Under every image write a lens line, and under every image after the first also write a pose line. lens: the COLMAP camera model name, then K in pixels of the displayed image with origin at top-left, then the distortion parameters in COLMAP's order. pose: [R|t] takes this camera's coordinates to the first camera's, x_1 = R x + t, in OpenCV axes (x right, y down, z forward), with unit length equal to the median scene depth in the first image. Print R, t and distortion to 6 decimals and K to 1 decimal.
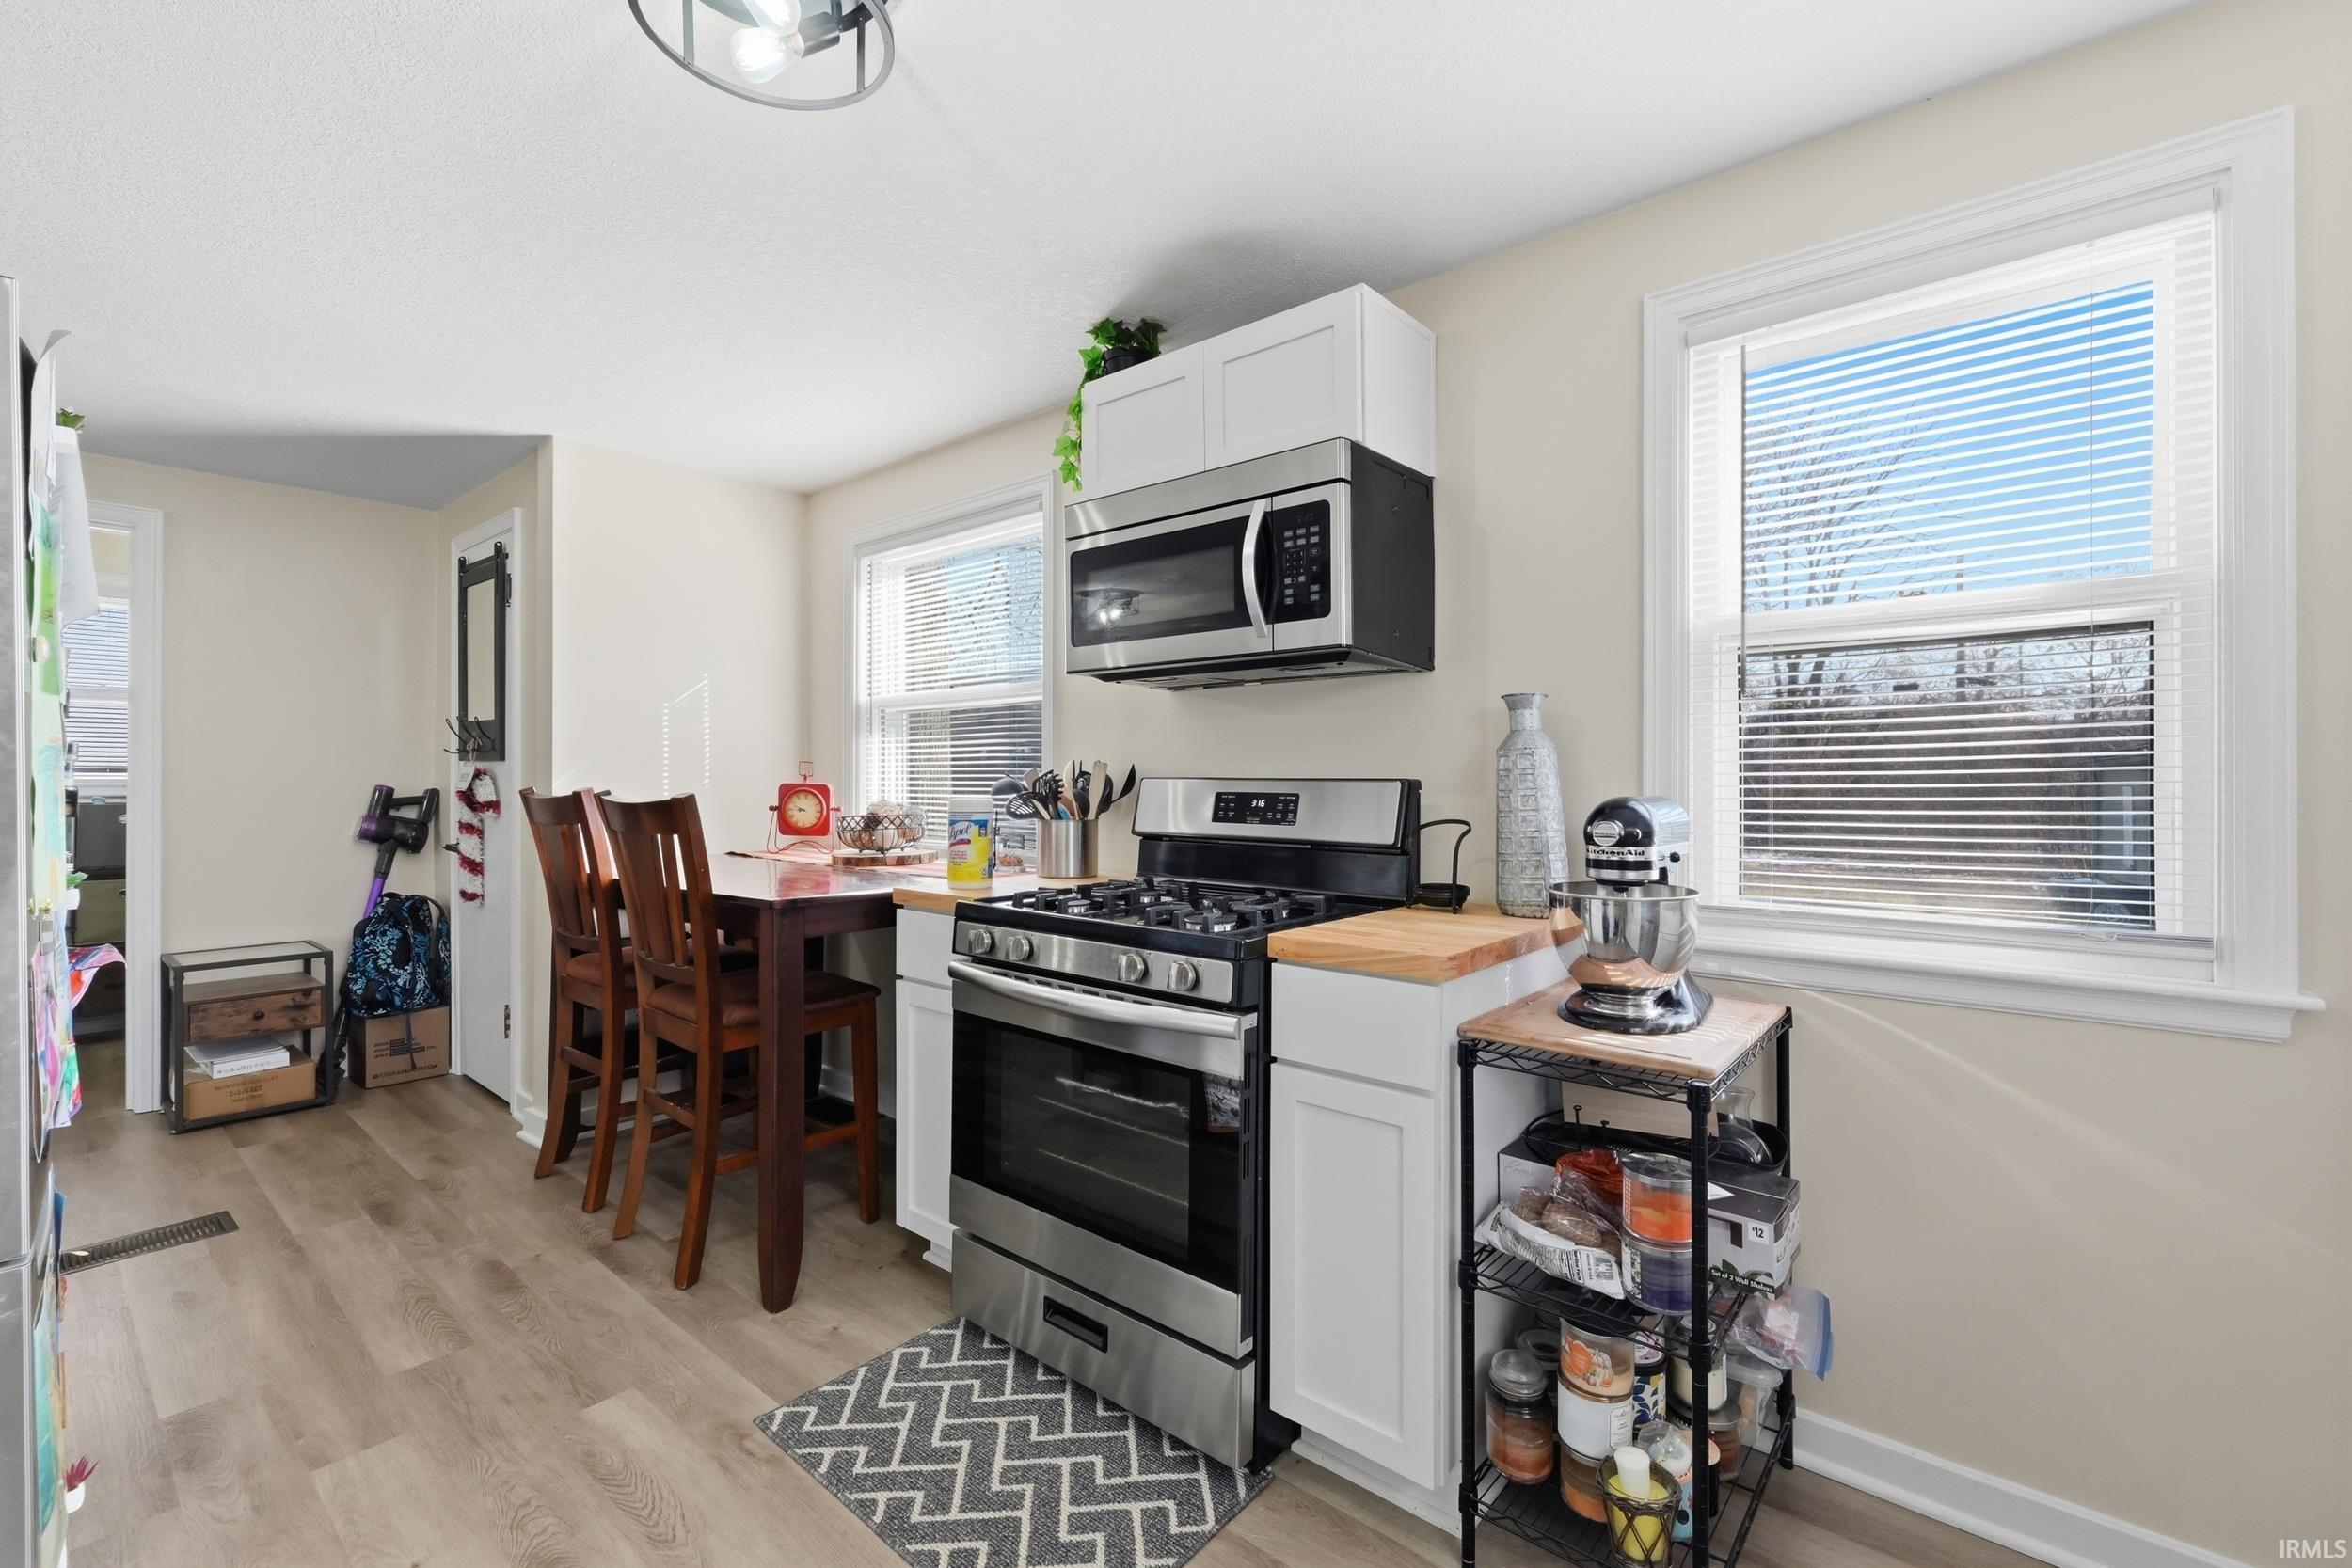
lens RADIAL K [[1000.8, 0, 1169.0], [0, 1000.8, 771.3], [0, 0, 1]] dist [0.001912, 0.000330]
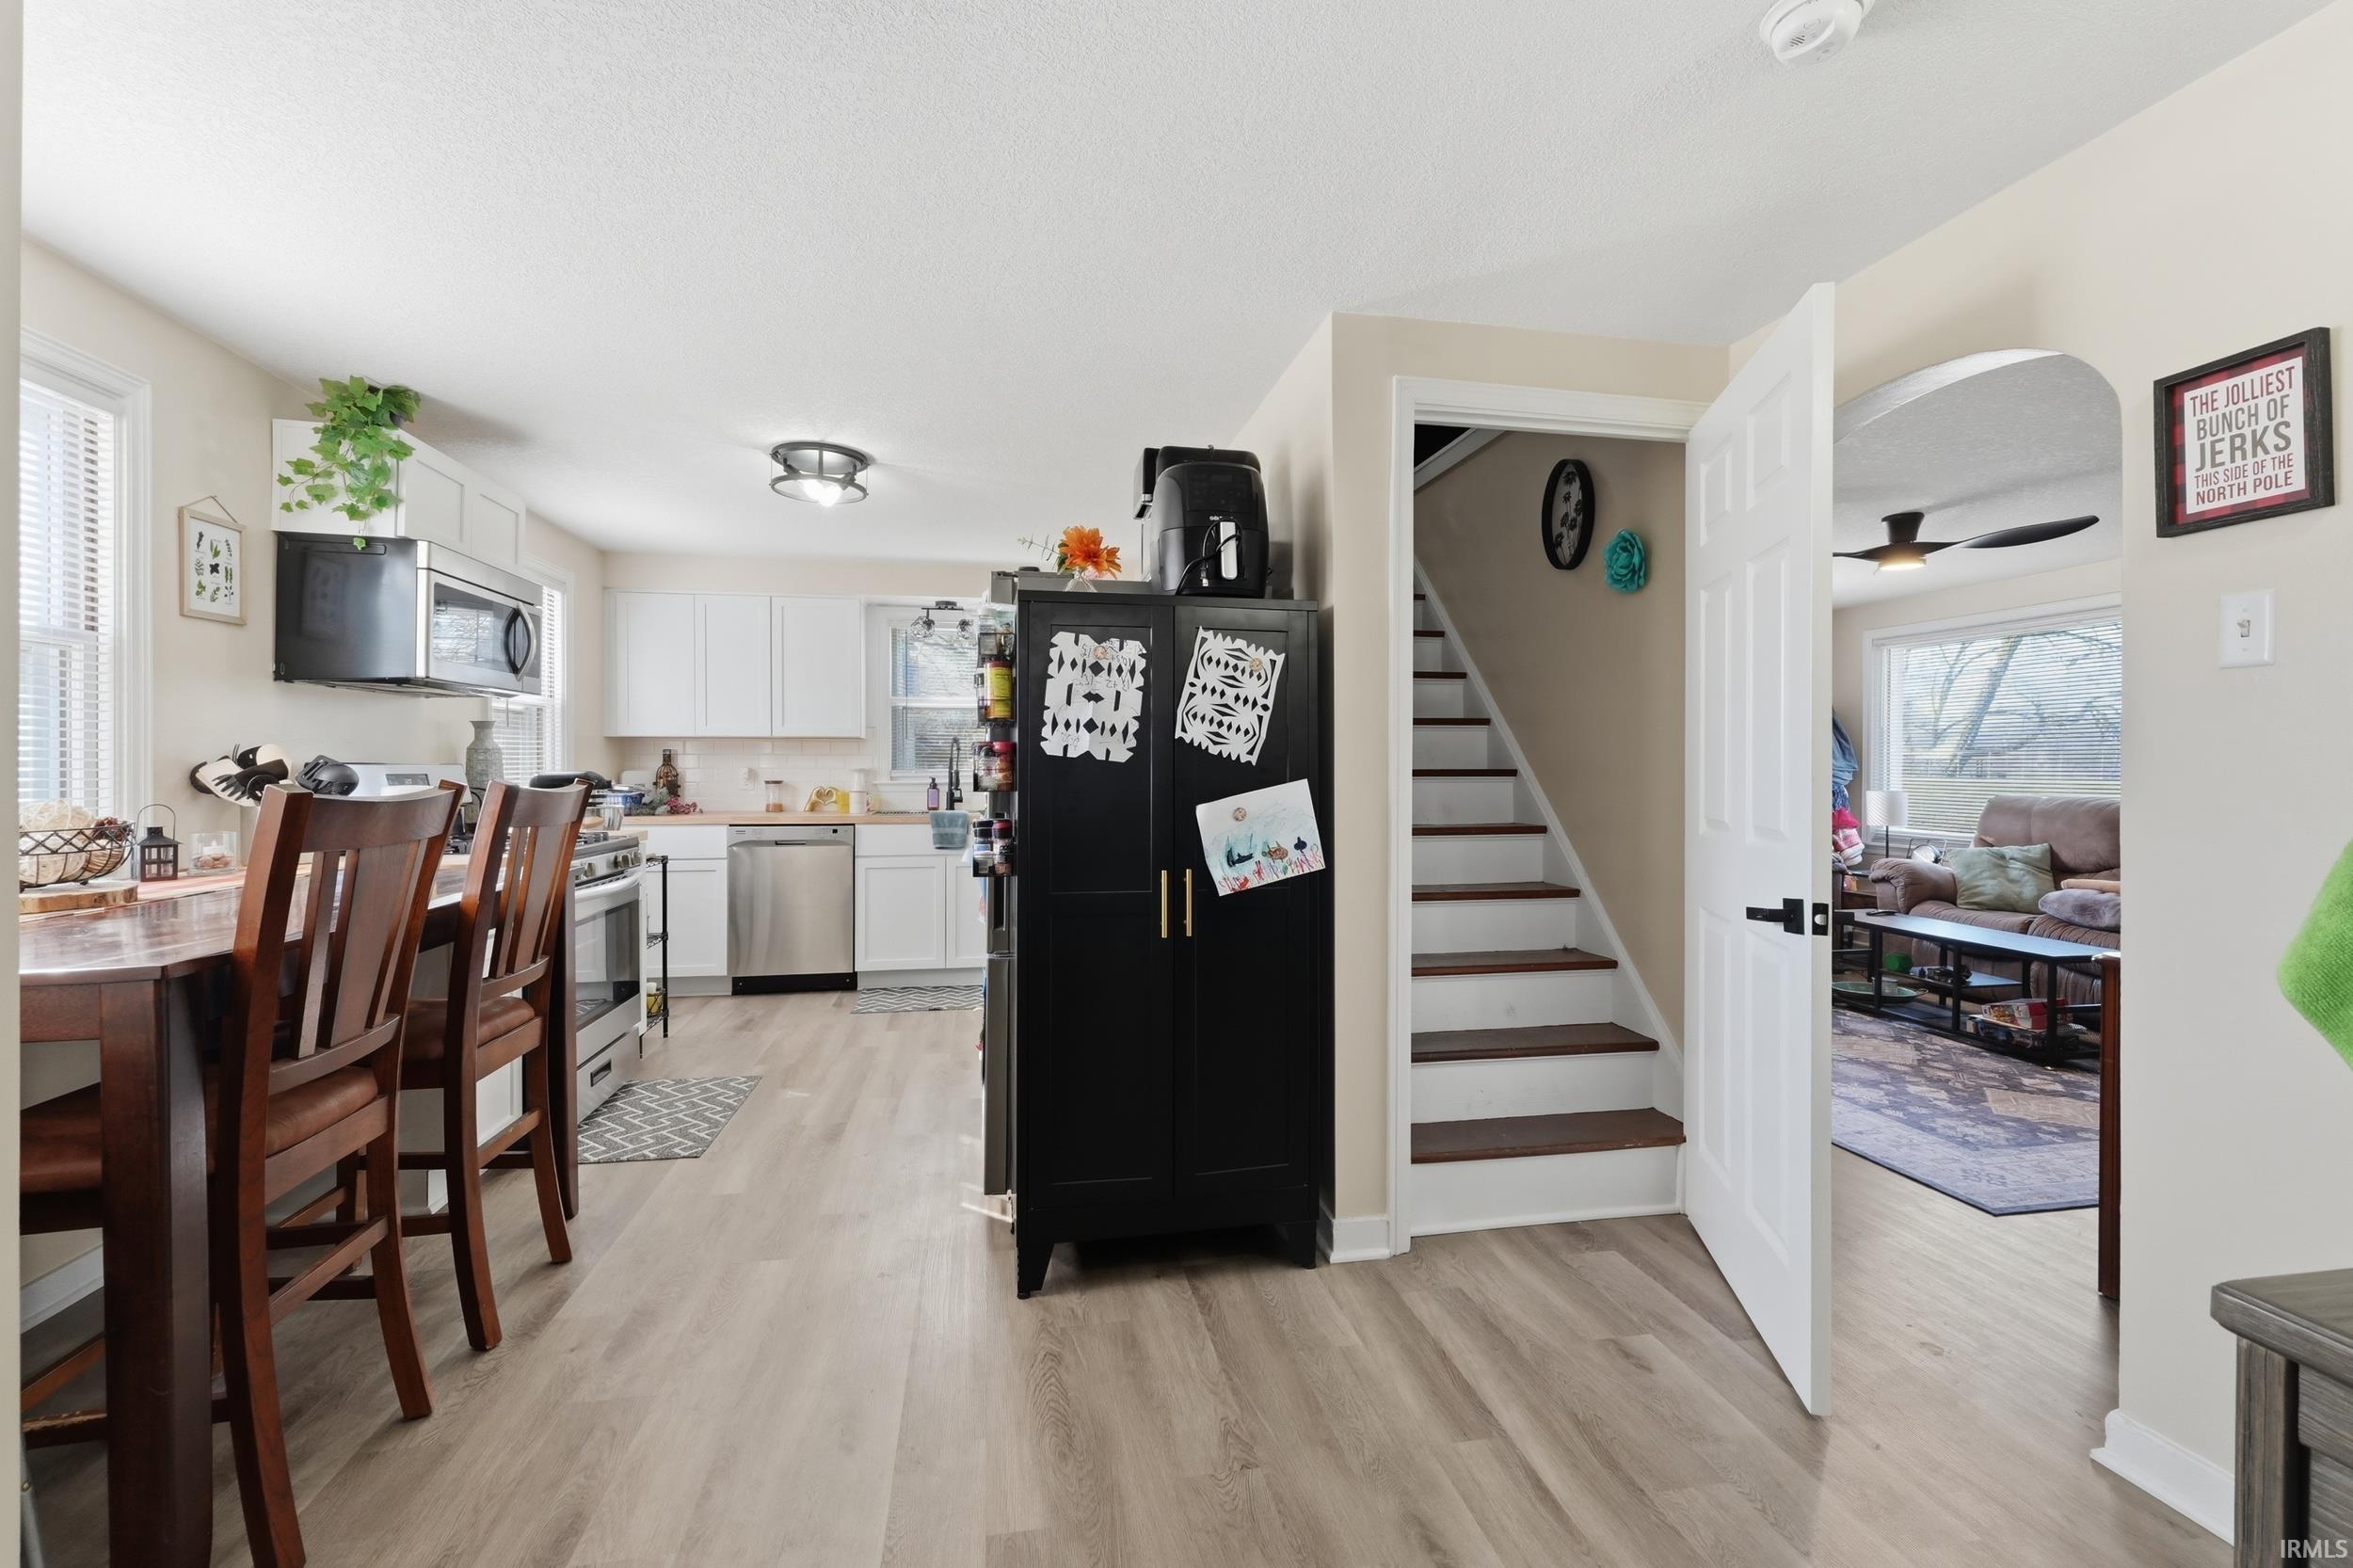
lens RADIAL K [[997.3, 0, 1181.3], [0, 997.3, 772.2], [0, 0, 1]] dist [-0.001635, -0.000195]
pose [[-0.779842, -0.006574, 0.625942, -1.680780], [-0.007674, 0.999970, 0.000941, 0.007910], [-0.625930, -0.004069, -0.779869, 1.460641]]
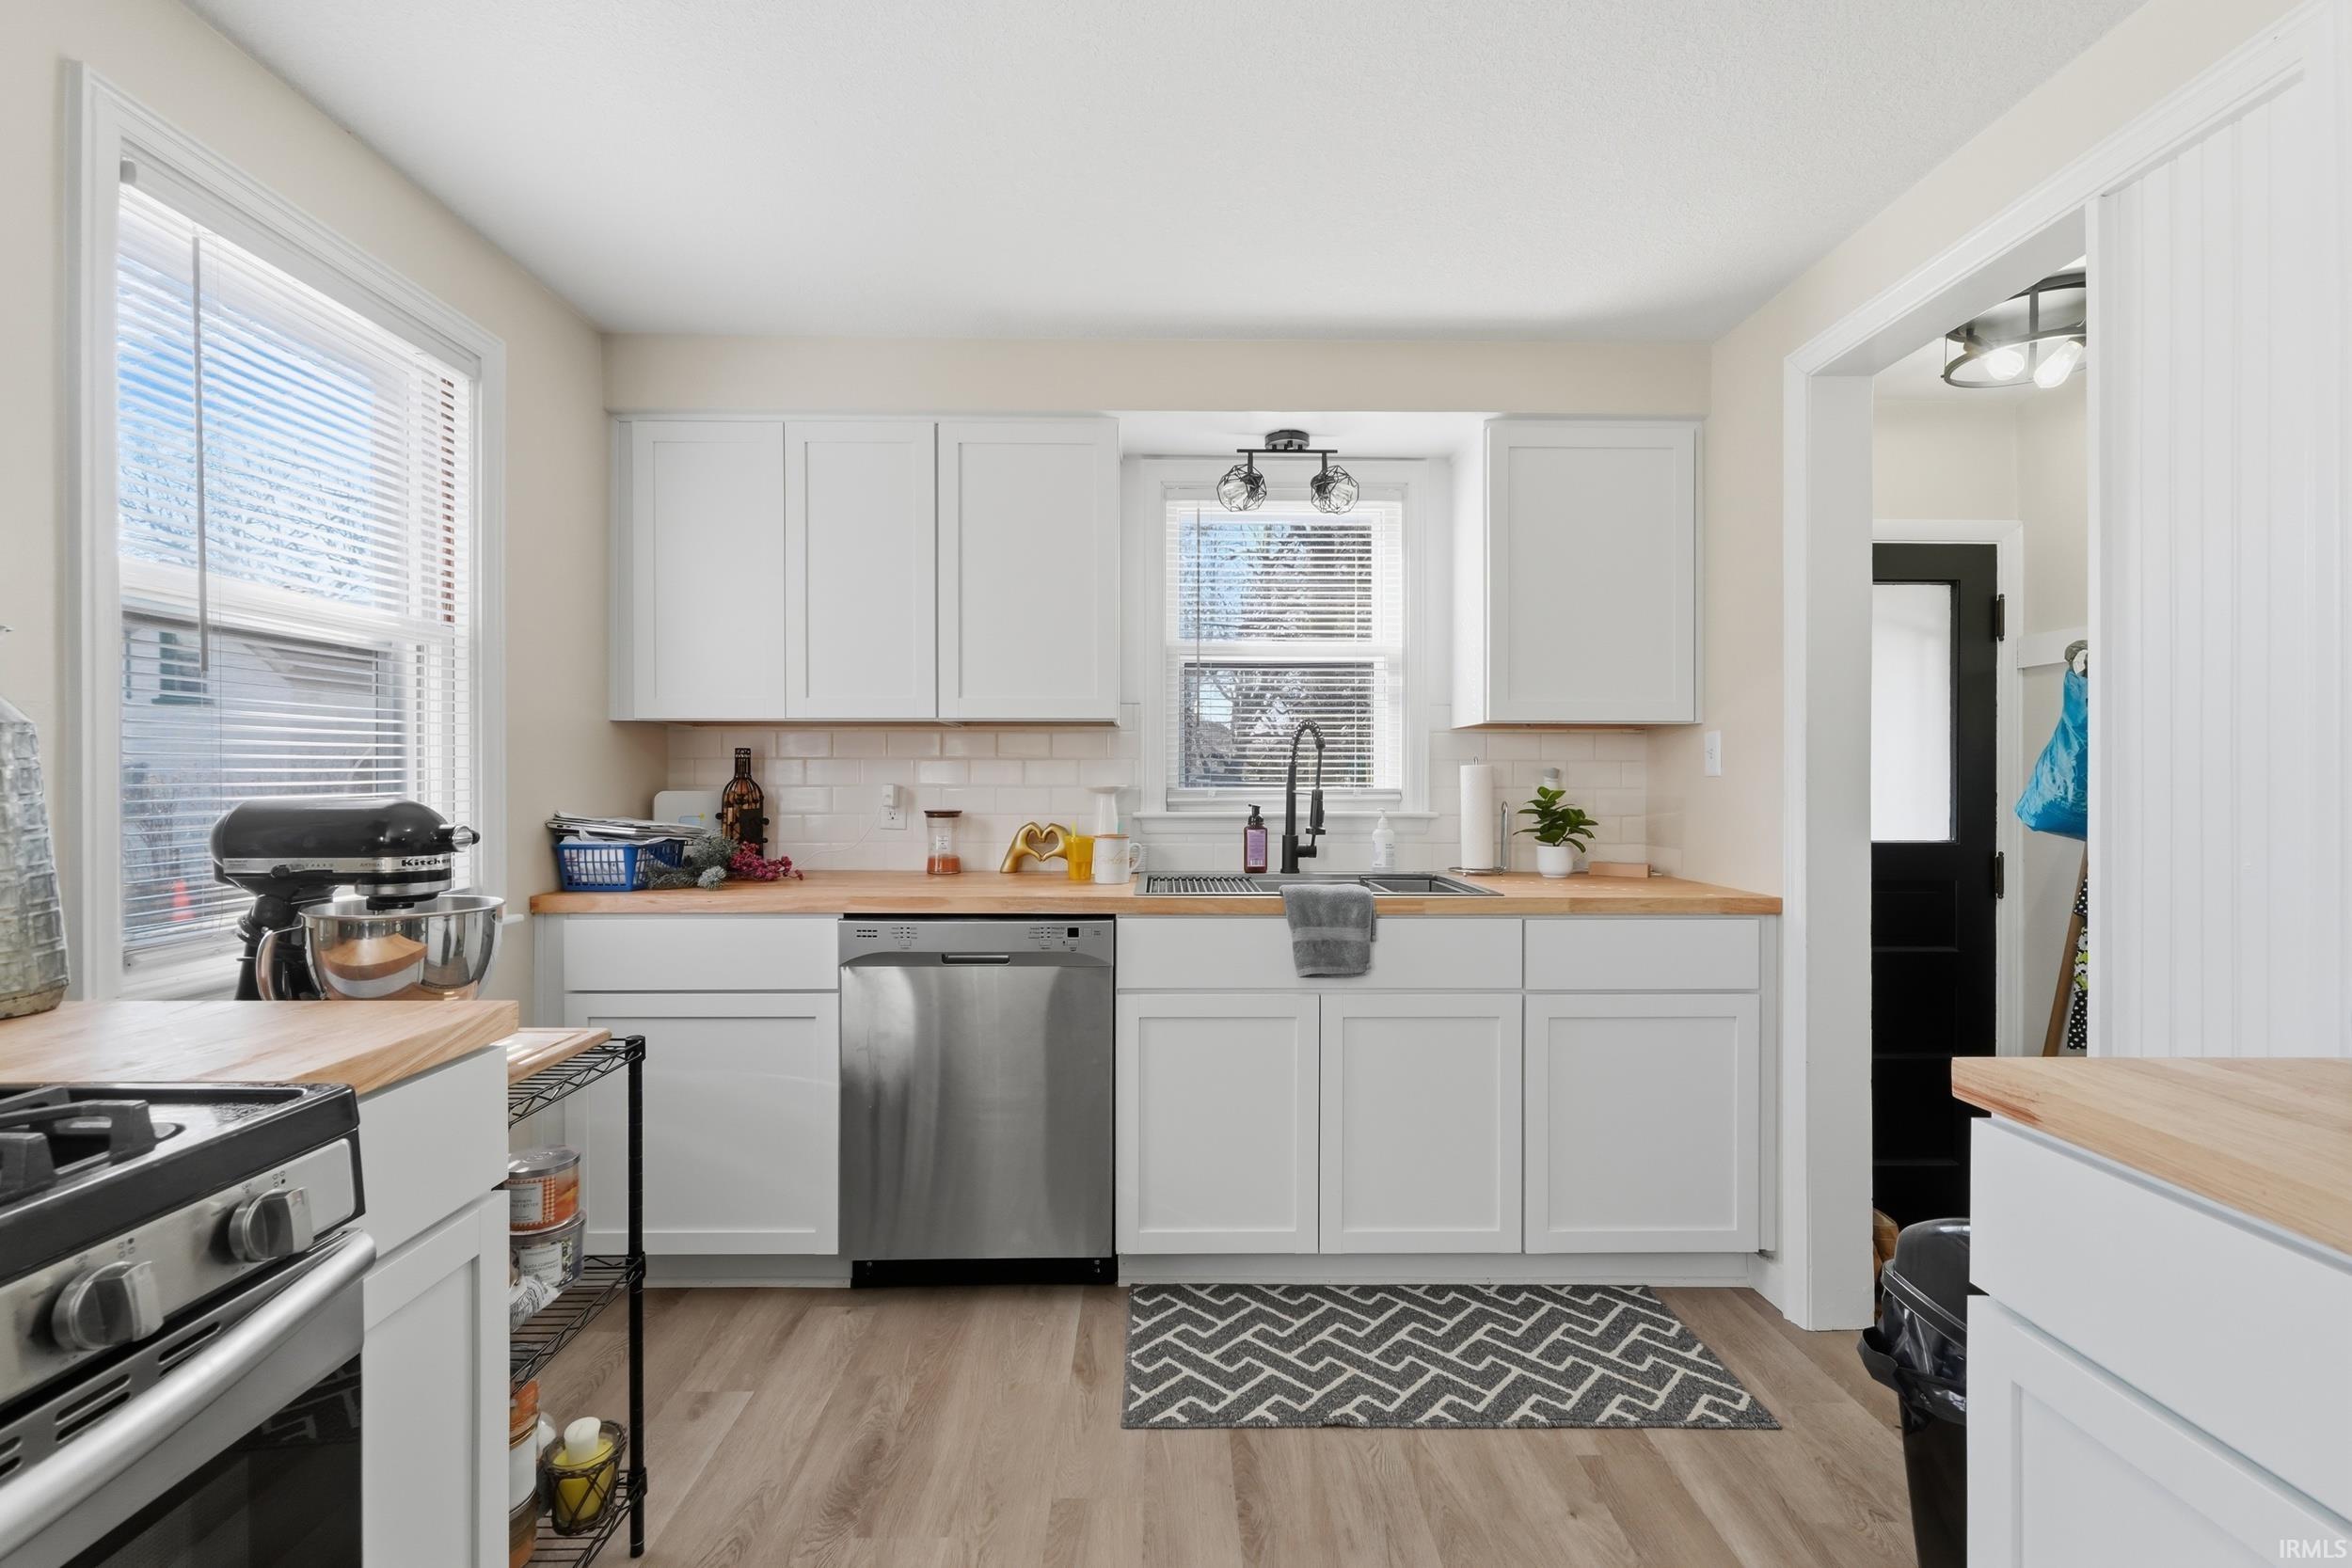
lens RADIAL K [[1019.7, 0, 1184.0], [0, 1019.7, 786.0], [0, 0, 1]] dist [0.000736, -0.000068]
pose [[-0.661899, -0.006469, 0.749565, -0.445381], [-0.009484, 0.999955, 0.000255, 0.005104], [-0.749533, -0.006940, -0.661930, 0.753753]]
